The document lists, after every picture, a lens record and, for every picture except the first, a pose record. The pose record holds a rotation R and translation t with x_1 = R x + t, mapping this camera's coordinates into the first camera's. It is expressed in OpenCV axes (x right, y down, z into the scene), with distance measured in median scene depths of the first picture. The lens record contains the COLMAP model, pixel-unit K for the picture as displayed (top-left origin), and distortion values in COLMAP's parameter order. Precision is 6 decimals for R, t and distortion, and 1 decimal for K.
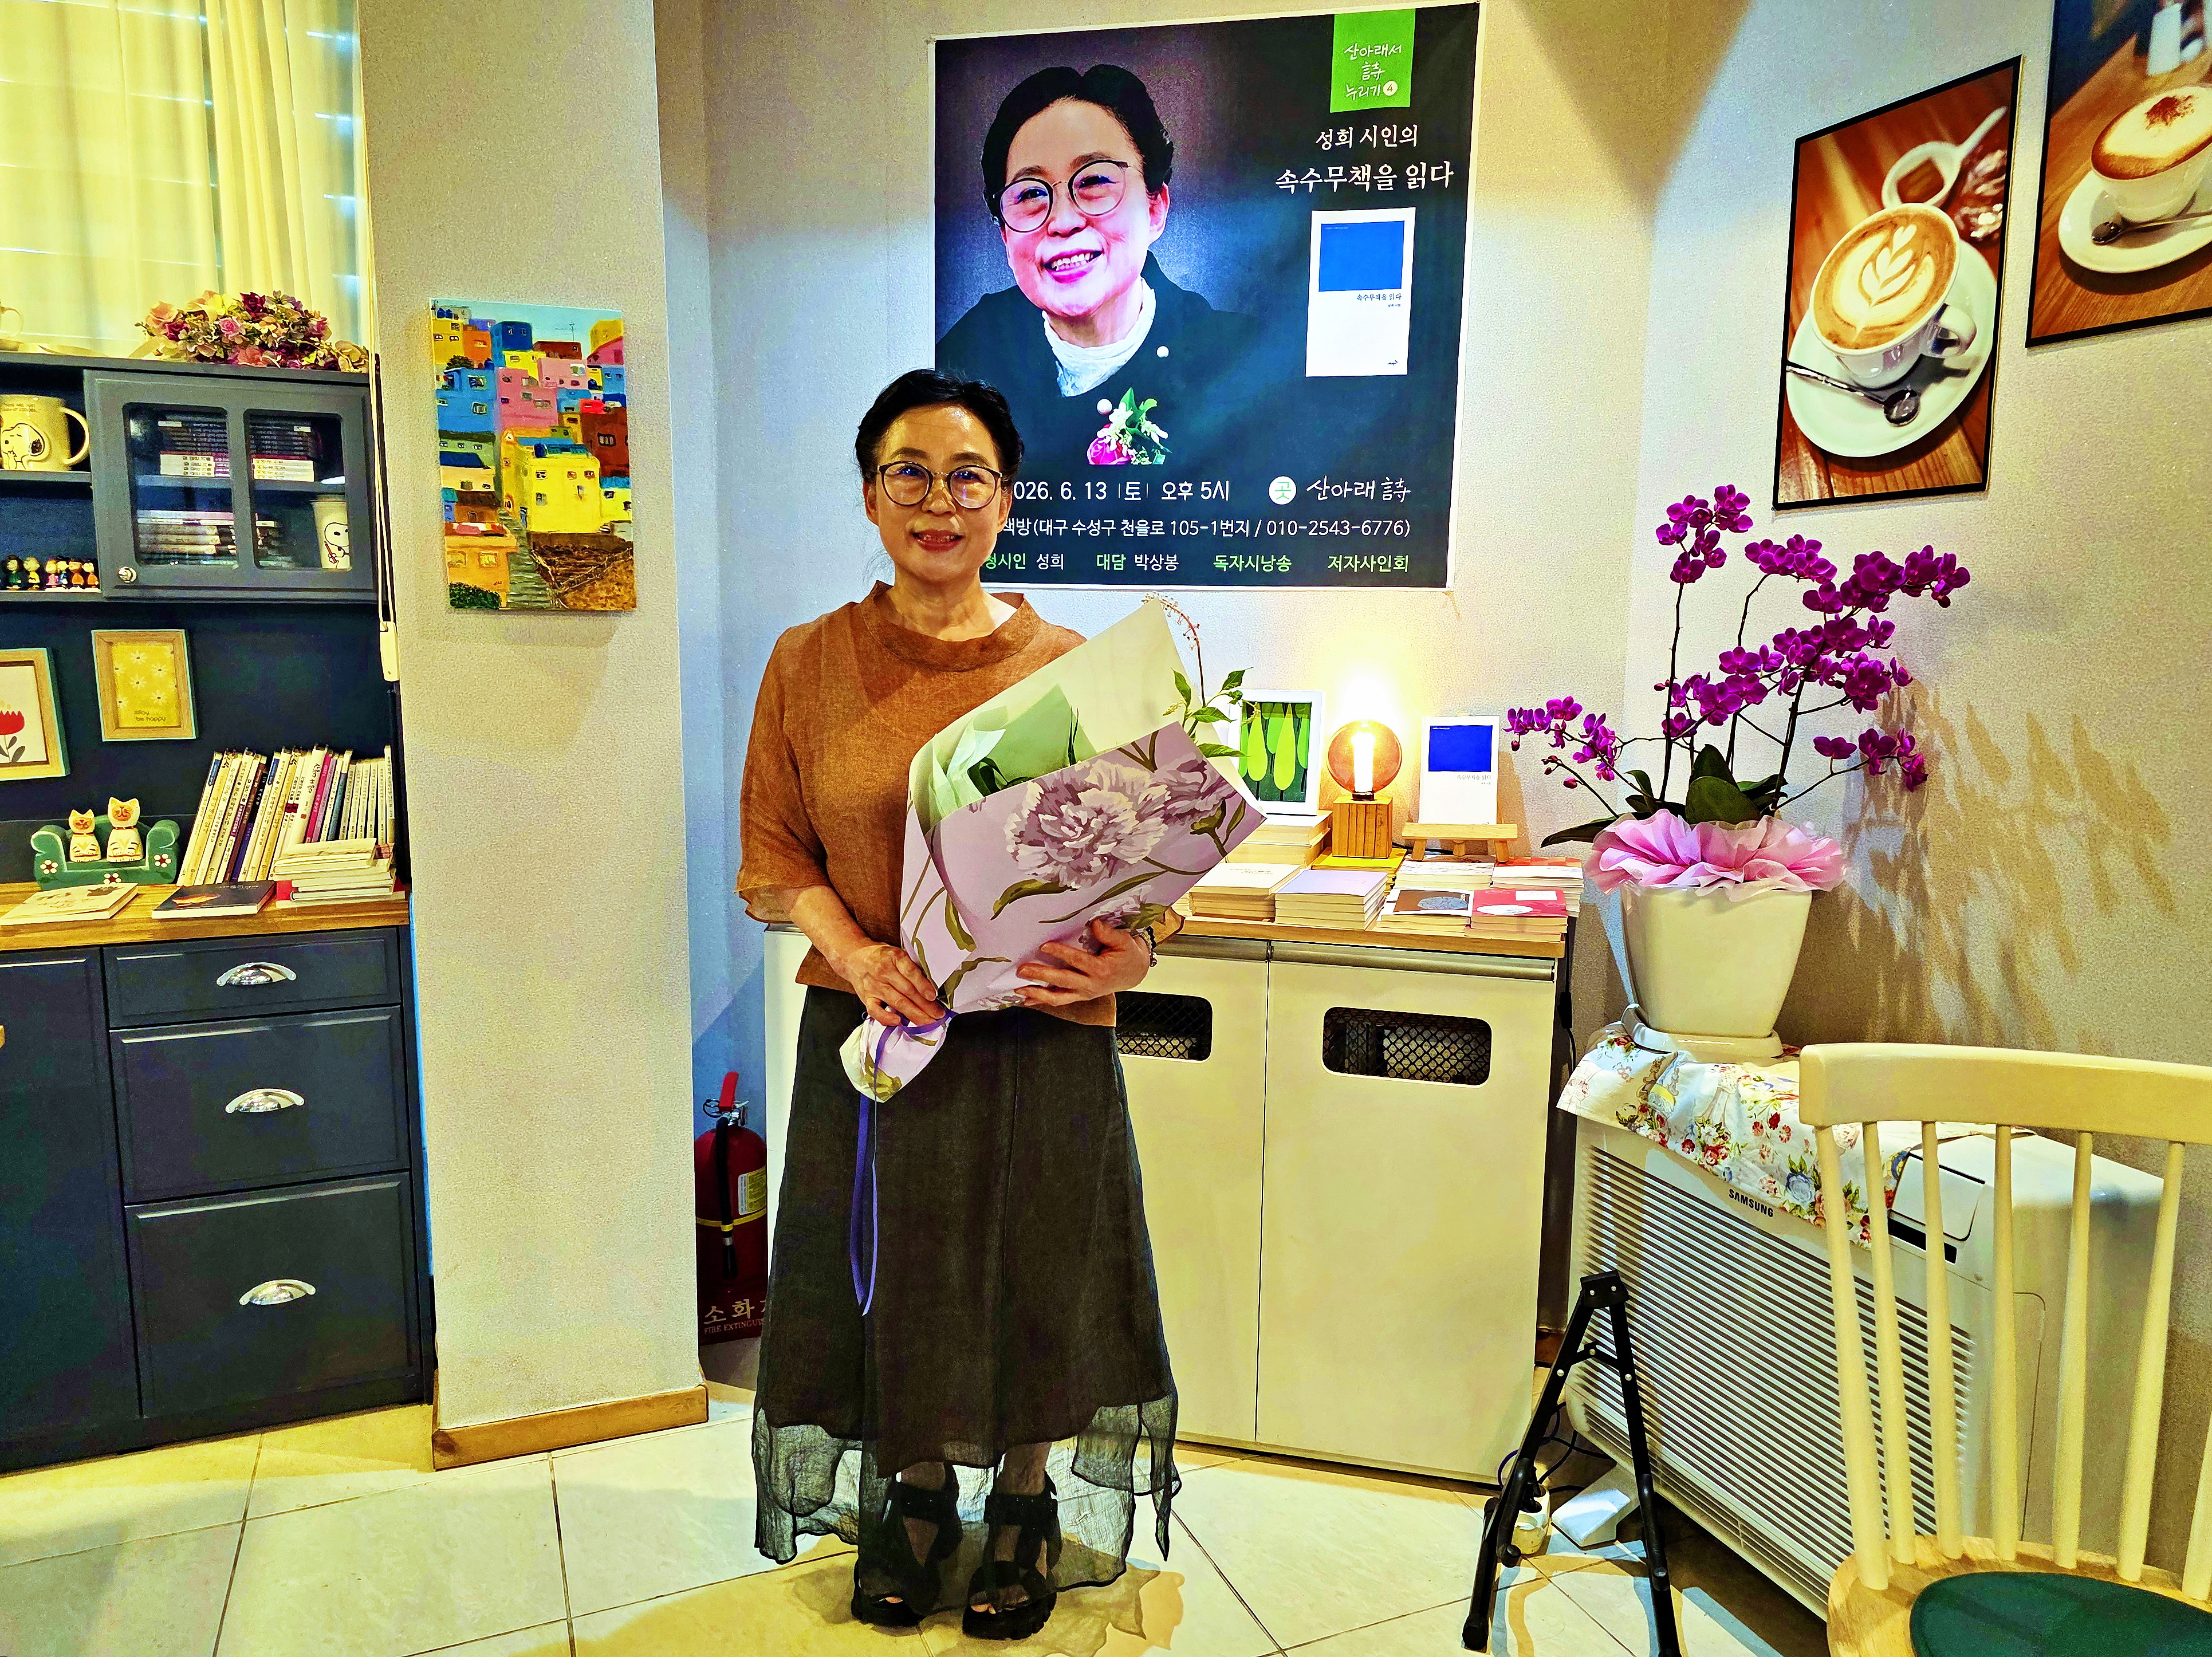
lens RADIAL K [[1563.3, 0, 1118.2], [0, 1563.3, 840.6], [0, 0, 1]] dist [0.032573, -0.032181]
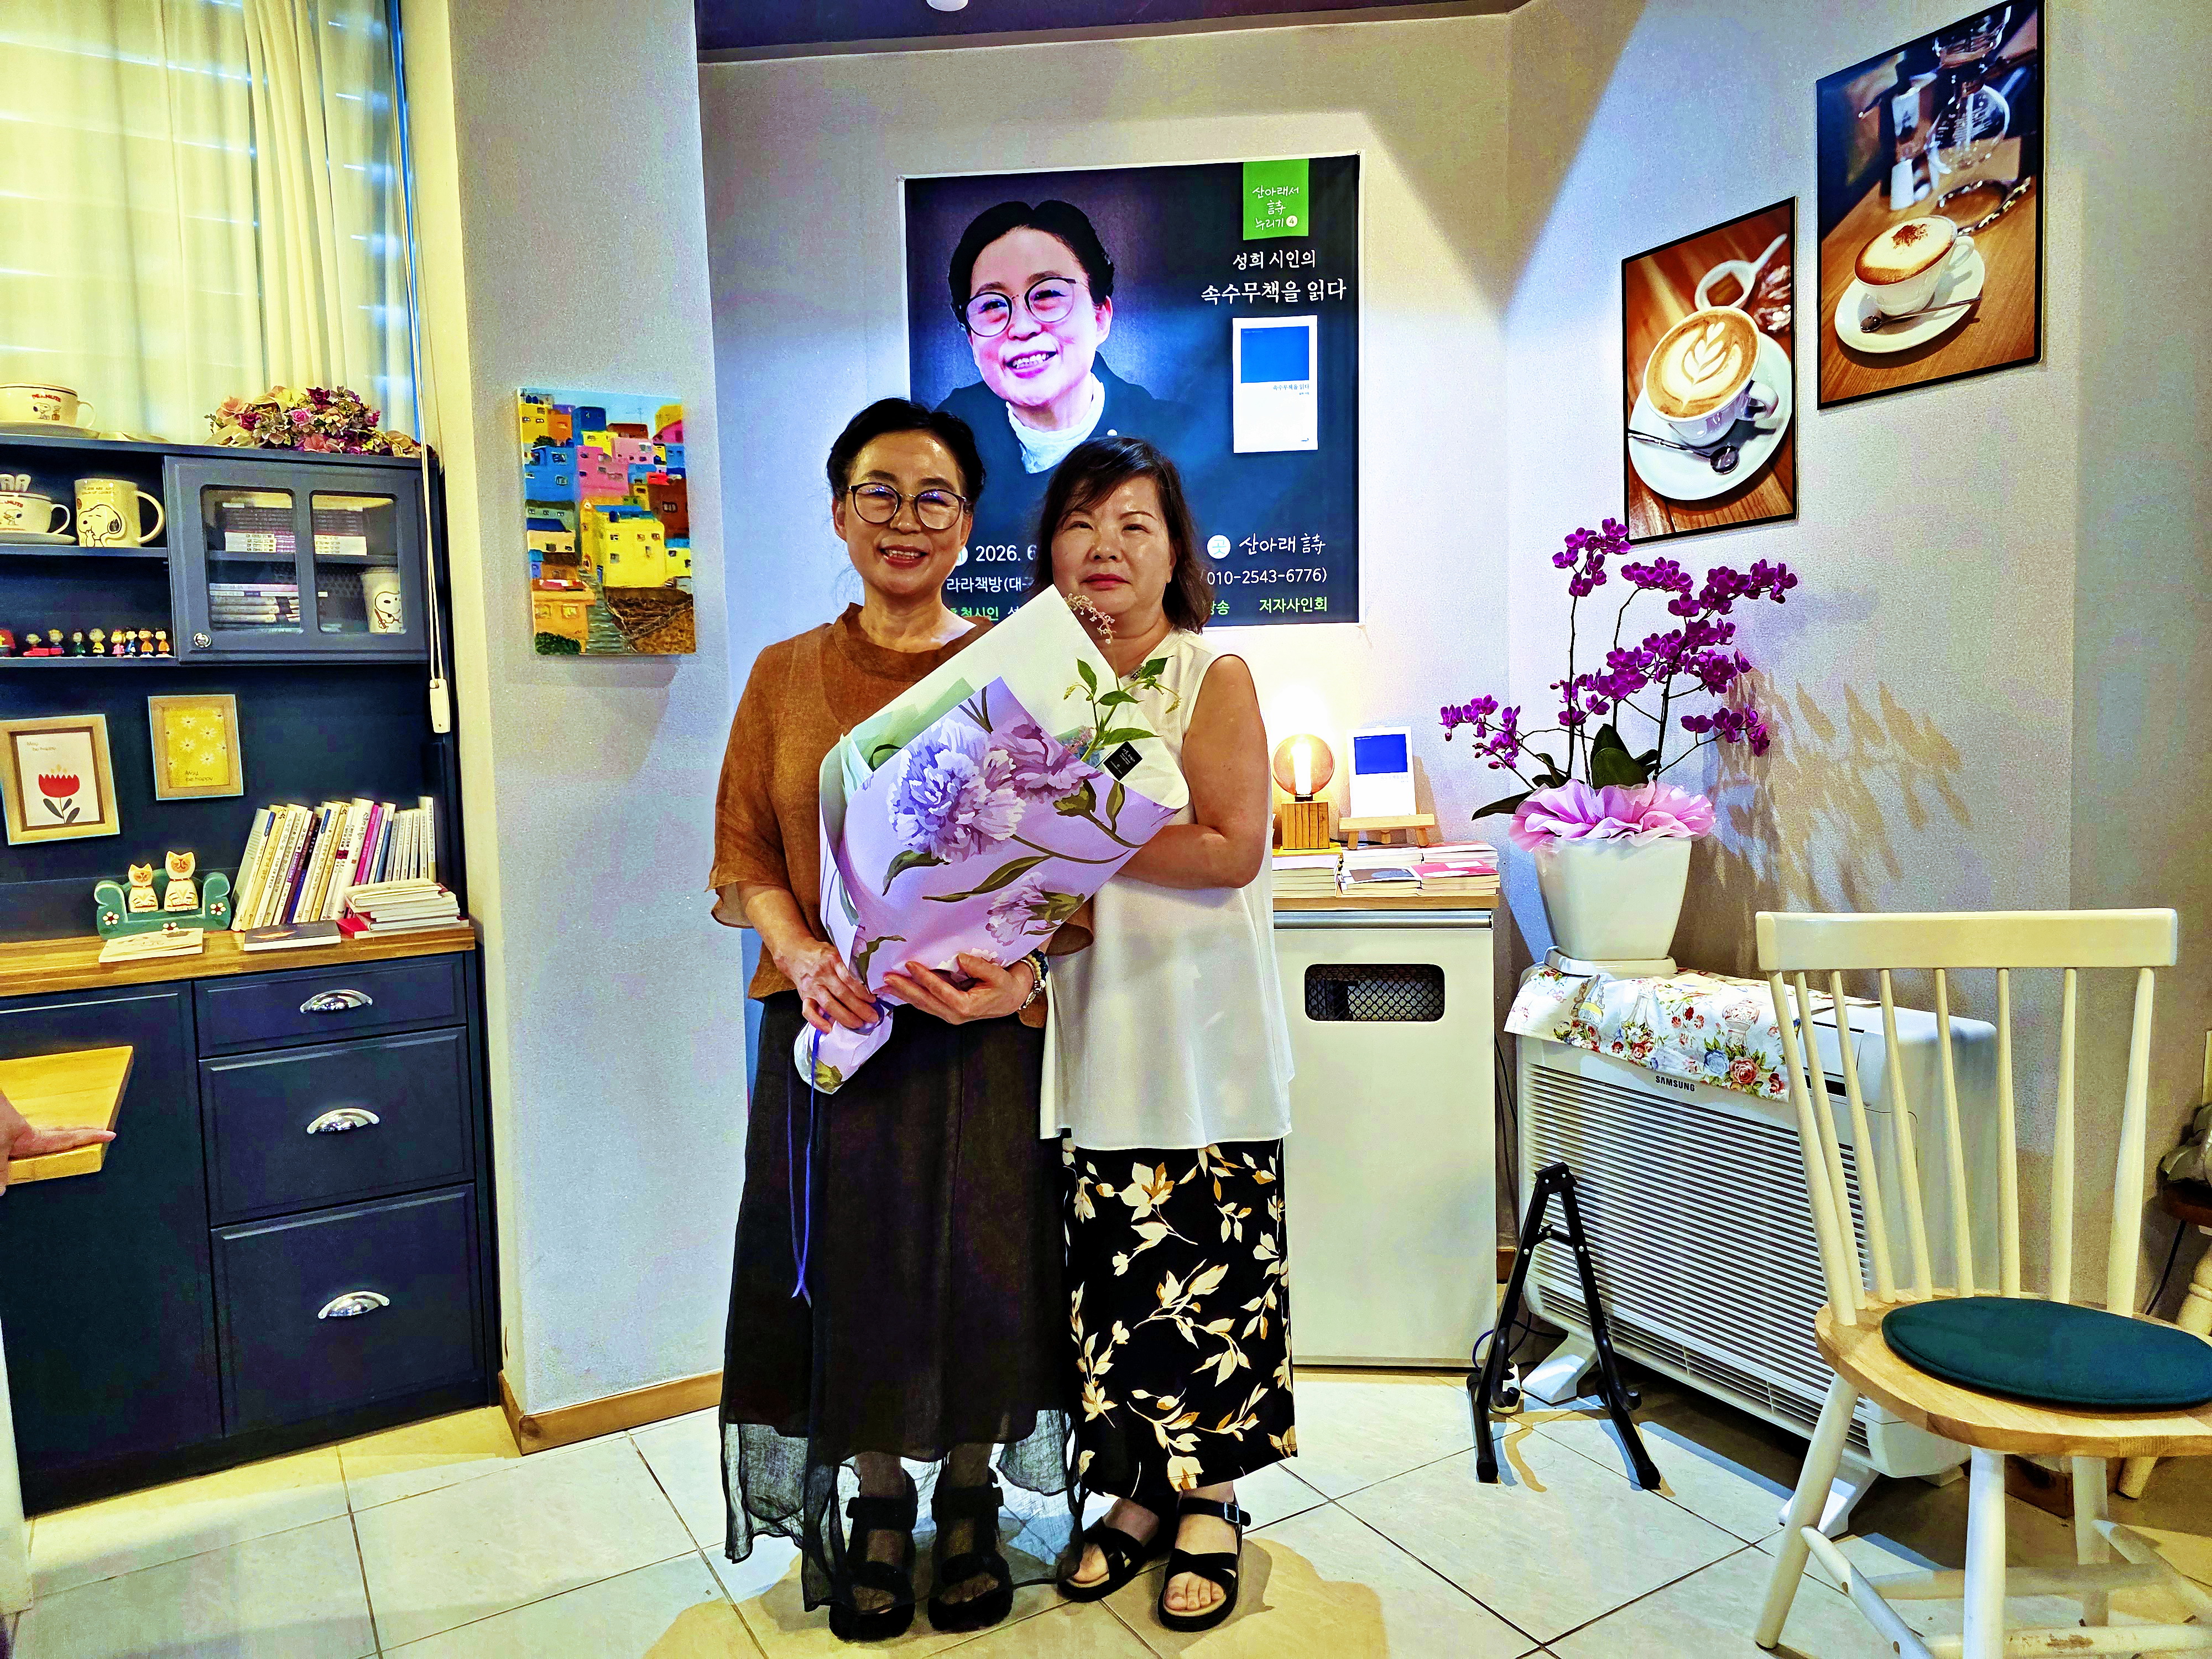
lens RADIAL K [[1503.4, 0, 1123.9], [0, 1503.4, 811.3], [0, 0, 1]] dist [0.039929, -0.046368]
pose [[0.988303, -0.047423, 0.144940, -0.167937], [0.059134, 0.995230, -0.077588, 0.072604], [-0.140569, 0.085251, 0.986394, -0.120174]]
